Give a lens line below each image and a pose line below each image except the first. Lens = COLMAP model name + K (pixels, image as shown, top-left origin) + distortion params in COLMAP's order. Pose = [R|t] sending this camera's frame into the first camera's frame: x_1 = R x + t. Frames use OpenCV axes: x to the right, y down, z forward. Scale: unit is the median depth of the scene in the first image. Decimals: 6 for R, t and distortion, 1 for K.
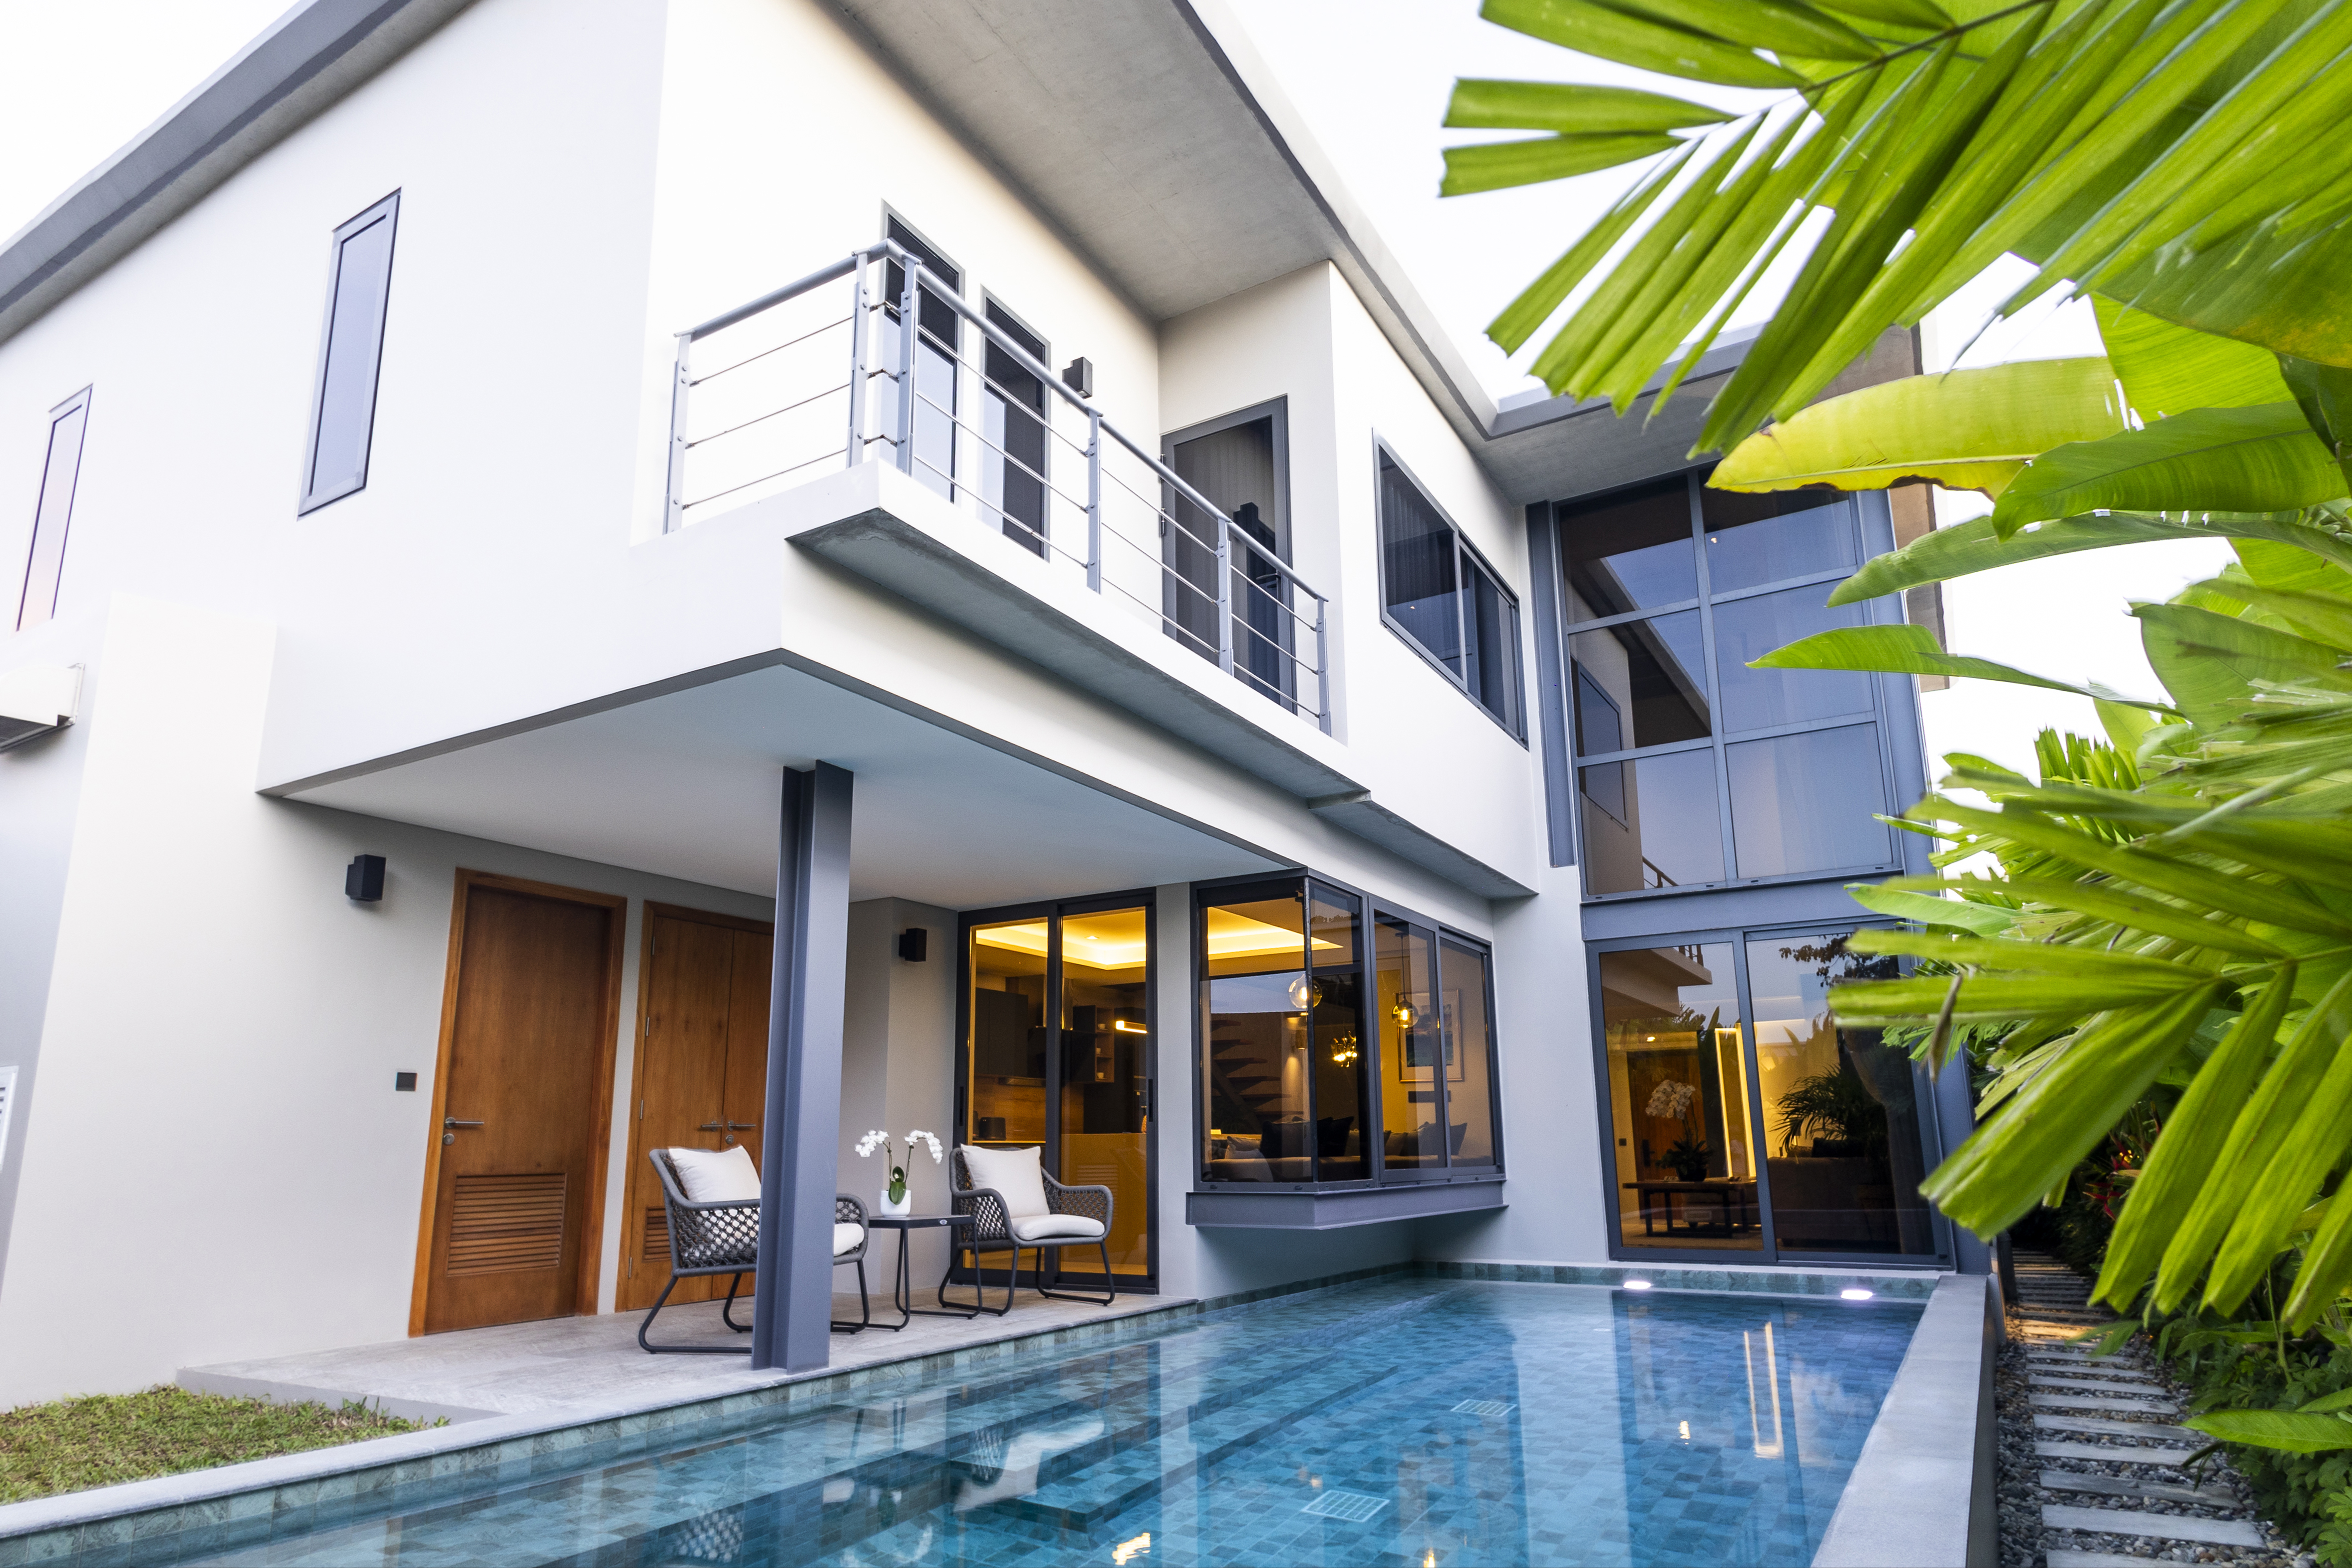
lens RADIAL K [[1362.8, 0, 1178.1], [0, 1362.8, 858.8], [0, 0, 1]] dist [-0.013659, 0.000506]
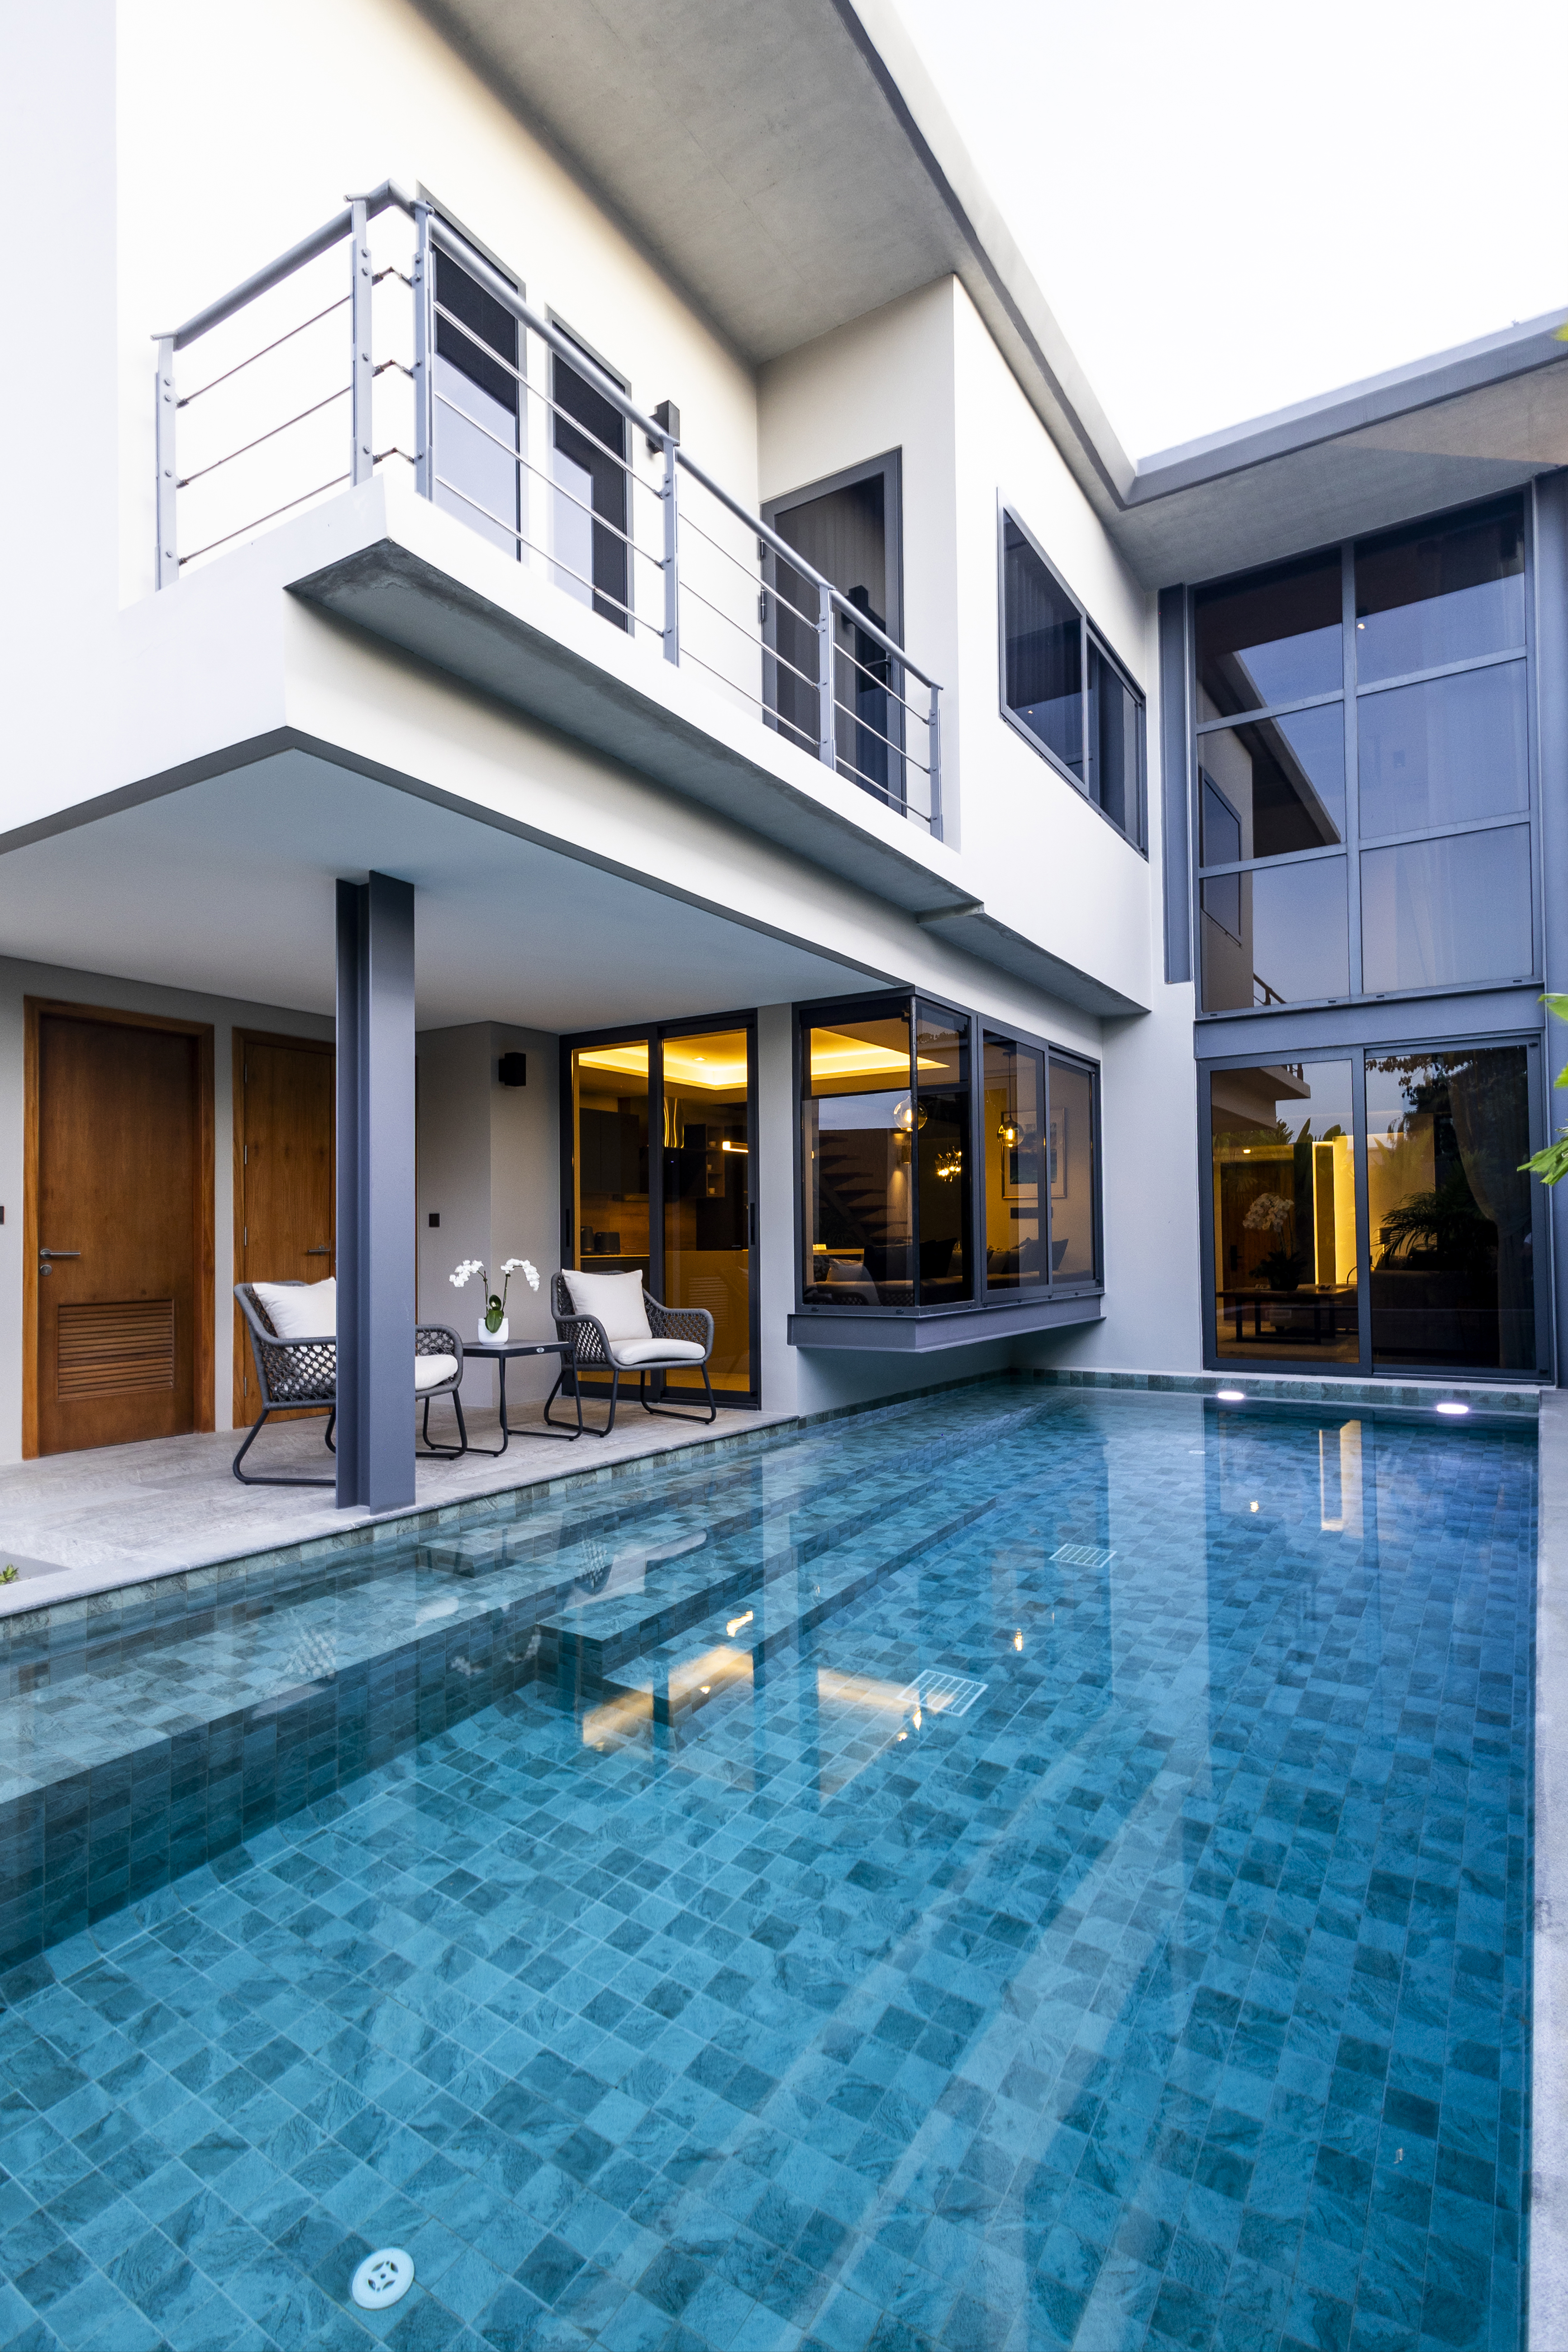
lens RADIAL K [[1178.5, 0, 724.8], [0, 1178.5, 1197.8], [0, 0, 1]] dist [-0.000199, 0.000610]
pose [[0.997892, 0.001278, -0.064887, 0.016618], [0.010468, 0.983545, 0.180361, 0.001899], [0.064050, -0.180660, 0.981458, 0.159528]]
